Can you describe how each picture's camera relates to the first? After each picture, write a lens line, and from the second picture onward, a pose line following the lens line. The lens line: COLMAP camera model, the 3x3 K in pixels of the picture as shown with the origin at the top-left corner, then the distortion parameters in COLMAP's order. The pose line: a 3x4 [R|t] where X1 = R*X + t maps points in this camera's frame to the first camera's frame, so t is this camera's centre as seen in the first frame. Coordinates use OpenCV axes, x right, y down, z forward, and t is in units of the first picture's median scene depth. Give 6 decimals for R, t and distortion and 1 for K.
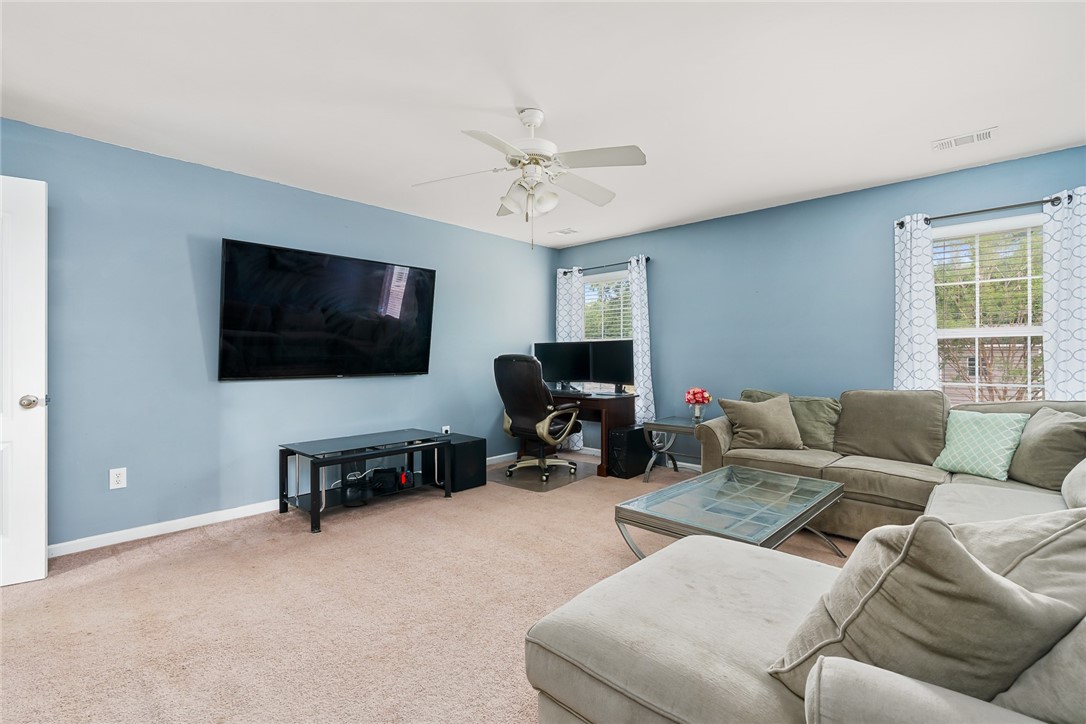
lens RADIAL K [[495.8, 0, 545.1], [0, 495.8, 357.8], [0, 0, 1]] dist [-0.002753, -0.000556]
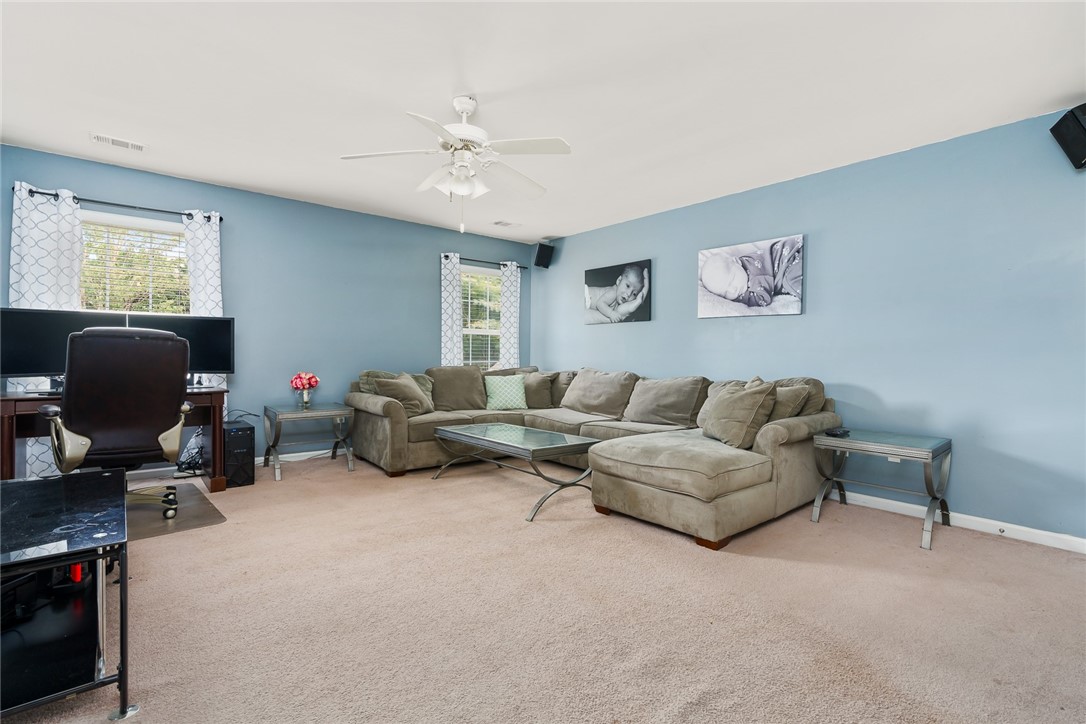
lens RADIAL K [[495.8, 0, 544.9], [0, 495.8, 363.8], [0, 0, 1]] dist [-0.002753, -0.000556]
pose [[0.125329, -0.018079, 0.991950, -0.574982], [-0.010286, 0.999757, 0.019521, 0.018304], [-0.992062, -0.012649, 0.125113, 0.390734]]
